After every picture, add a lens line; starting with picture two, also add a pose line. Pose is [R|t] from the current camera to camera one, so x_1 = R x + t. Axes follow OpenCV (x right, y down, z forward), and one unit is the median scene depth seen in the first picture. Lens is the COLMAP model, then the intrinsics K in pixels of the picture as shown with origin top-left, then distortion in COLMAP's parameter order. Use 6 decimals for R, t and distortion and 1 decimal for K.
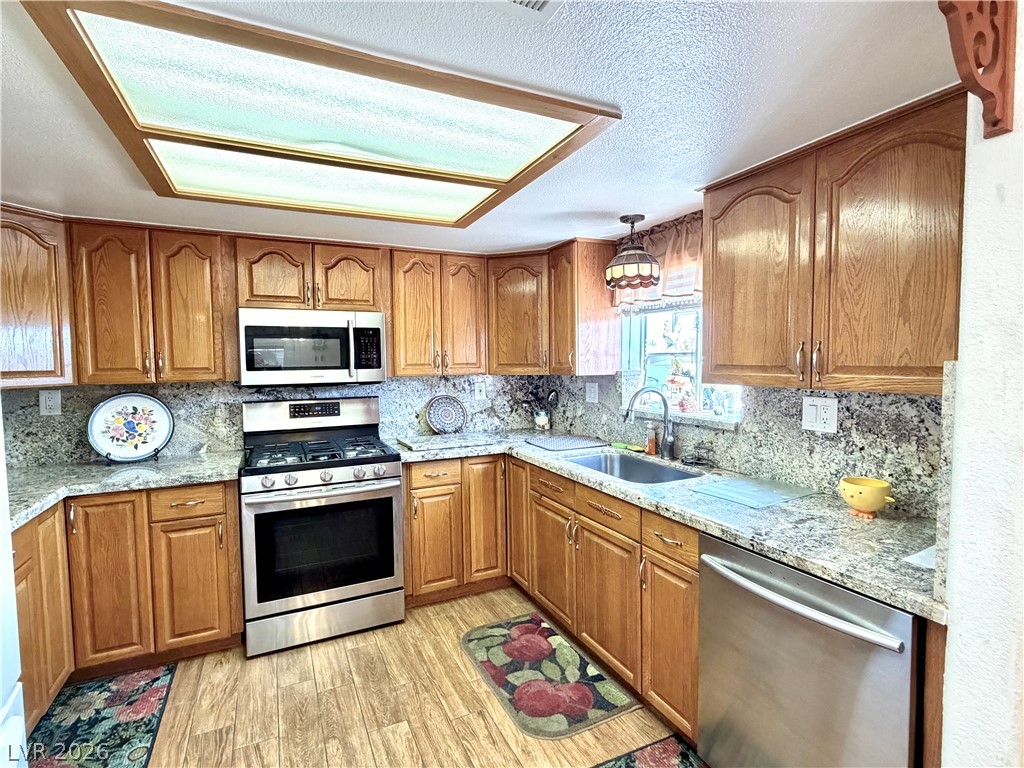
lens RADIAL K [[493.2, 0, 509.5], [0, 493.2, 383.4], [0, 0, 1]] dist [-0.000776, -0.000567]
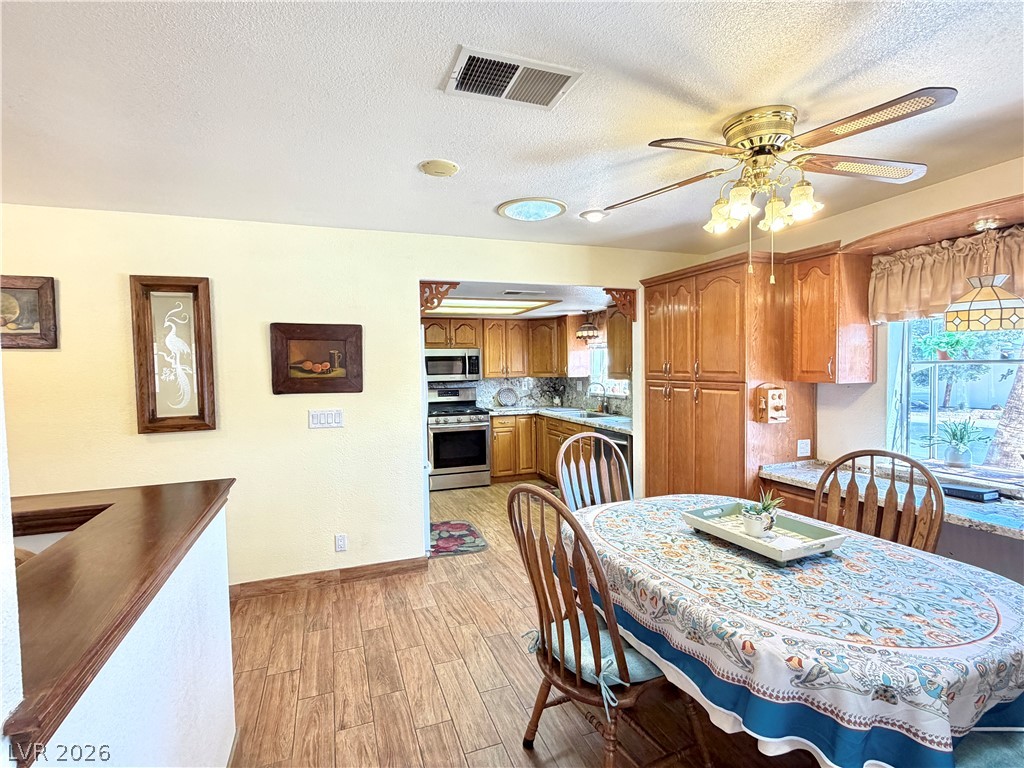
lens RADIAL K [[493.2, 0, 509.5], [0, 493.2, 383.4], [0, 0, 1]] dist [-0.000776, -0.000567]
pose [[0.994642, -0.000179, -0.103379, 0.124366], [-0.001114, 0.999922, -0.012453, 0.046950], [0.103373, 0.012502, 0.994564, -1.425746]]
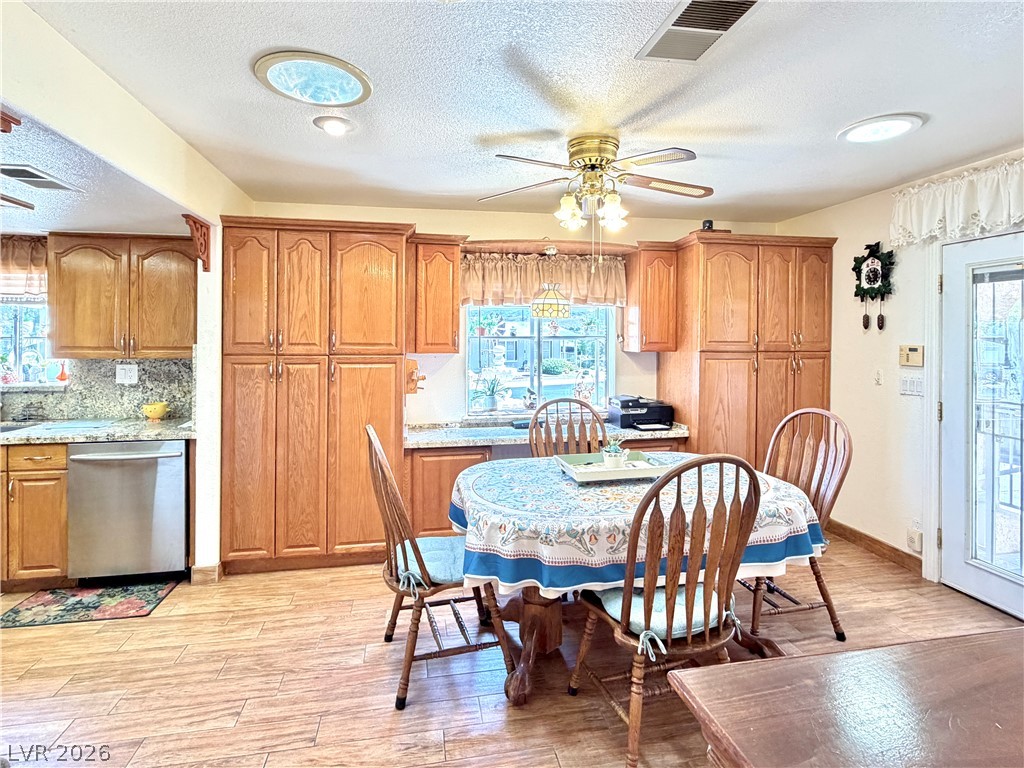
lens RADIAL K [[530.5, 0, 508.0], [0, 530.5, 337.9], [0, 0, 1]] dist [0.001018, 0.000078]
pose [[0.271096, 0.013463, 0.962458, -0.677589], [0.040505, 0.998857, -0.025381, 0.029806], [-0.961700, 0.045866, 0.270240, -0.679772]]
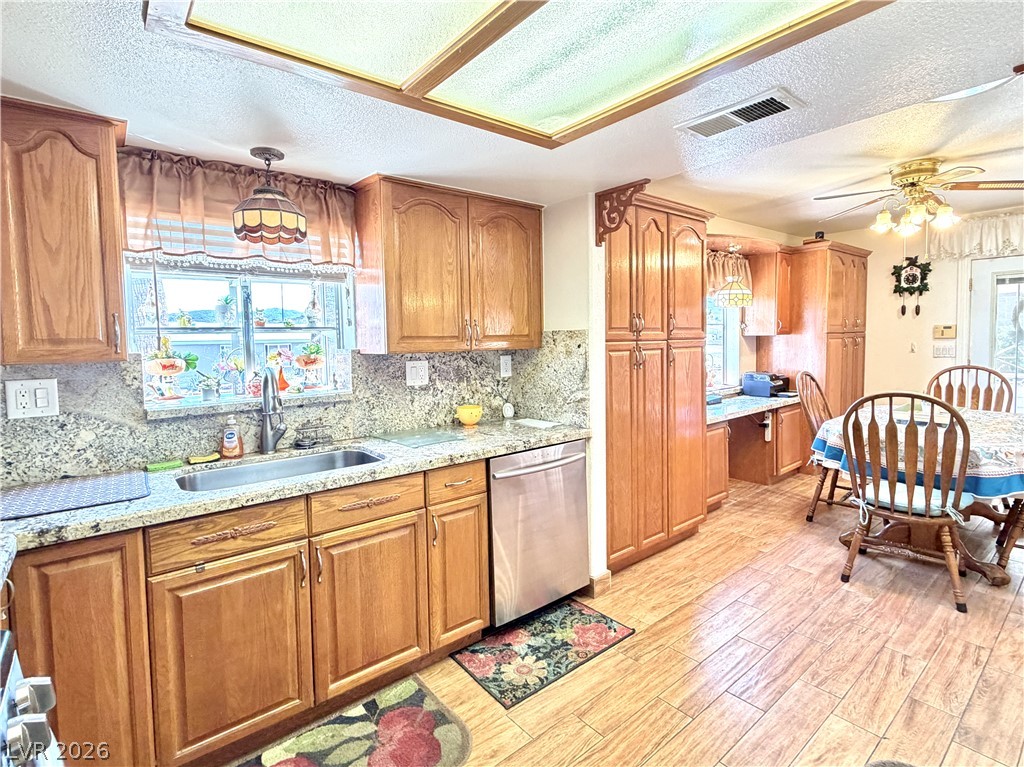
lens RADIAL K [[514.0, 0, 508.1], [0, 514.0, 363.9], [0, 0, 1]] dist [0.001055, -0.000266]
pose [[-0.229123, -0.030434, 0.972921, -0.667807], [0.071488, 0.996286, 0.048000, -0.011122], [-0.970769, 0.080550, -0.226097, 0.862855]]
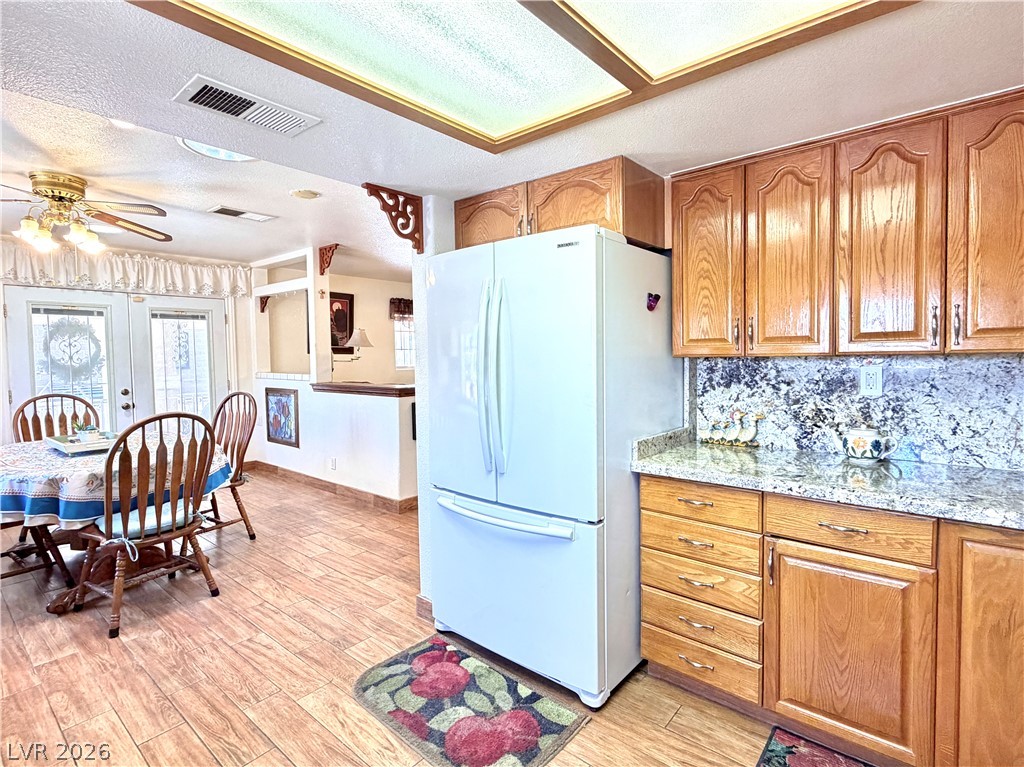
lens RADIAL K [[512.8, 0, 514.2], [0, 512.8, 378.0], [0, 0, 1]] dist [0.001034, 0.000108]
pose [[-0.912318, 0.048400, -0.406613, -0.045497], [0.008322, 0.994977, 0.099762, -0.020898], [0.409399, 0.087630, -0.908137, 1.120524]]
